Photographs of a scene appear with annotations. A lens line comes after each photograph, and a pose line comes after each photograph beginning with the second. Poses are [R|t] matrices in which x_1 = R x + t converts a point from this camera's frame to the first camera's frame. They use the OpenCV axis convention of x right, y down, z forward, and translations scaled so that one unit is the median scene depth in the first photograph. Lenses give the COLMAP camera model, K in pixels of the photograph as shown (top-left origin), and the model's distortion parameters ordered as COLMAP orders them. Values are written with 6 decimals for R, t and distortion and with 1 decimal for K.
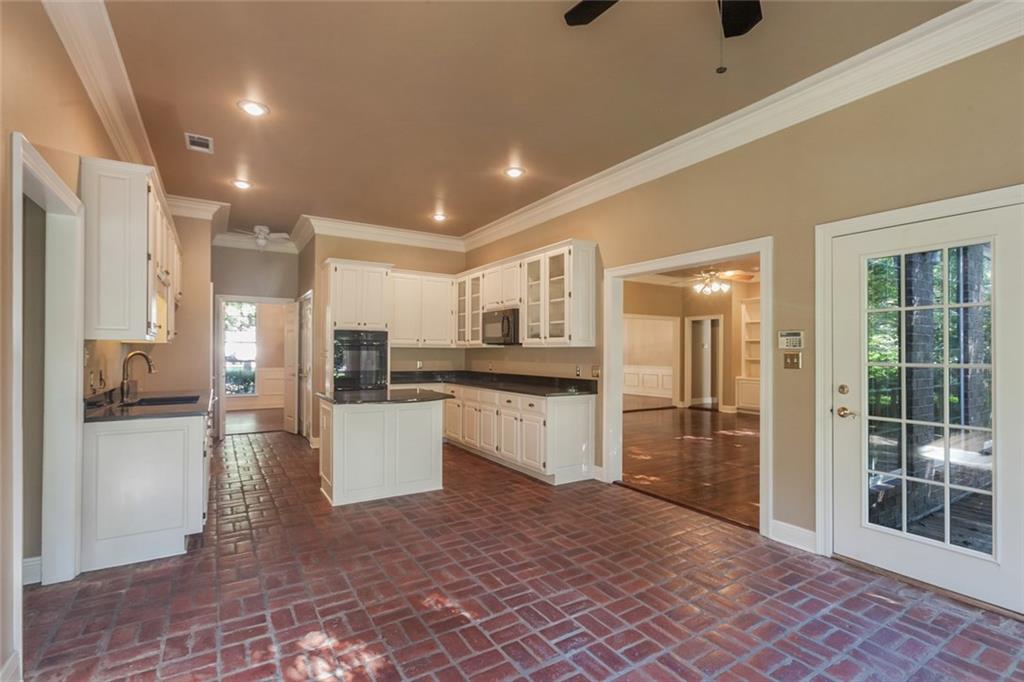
lens RADIAL K [[478.5, 0, 513.4], [0, 478.5, 349.4], [0, 0, 1]] dist [-0.018187, 0.003354]
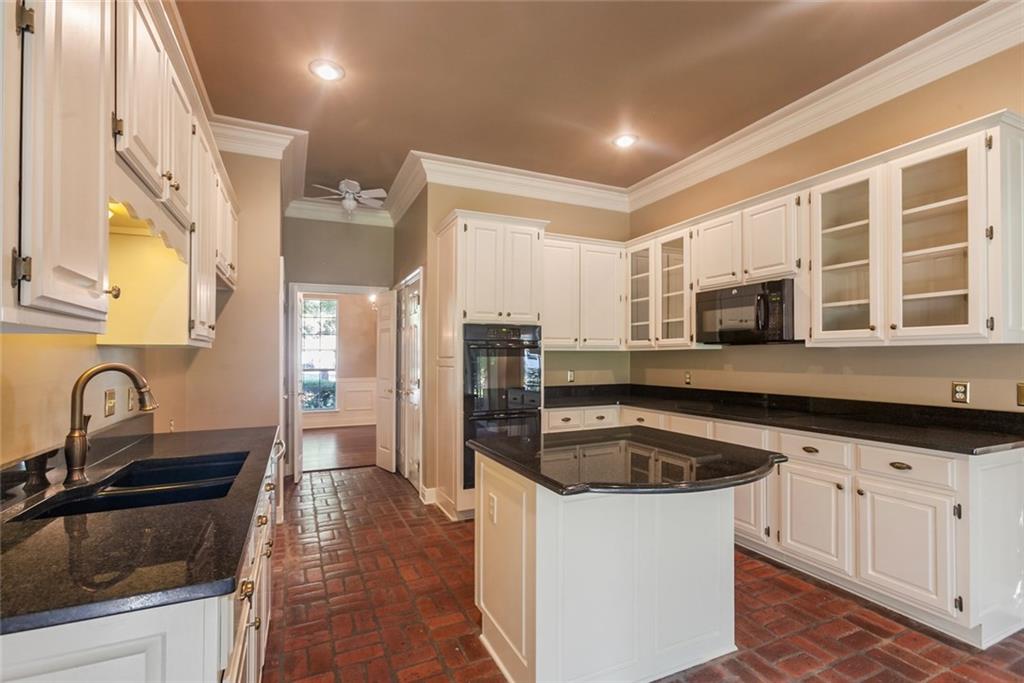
lens RADIAL K [[478.5, 0, 513.7], [0, 478.5, 343.2], [0, 0, 1]] dist [-0.018187, 0.003354]
pose [[0.991771, -0.012740, -0.127386, -0.216521], [0.009852, 0.999681, -0.023277, -0.000106], [0.127642, 0.021830, 0.991580, 0.361058]]
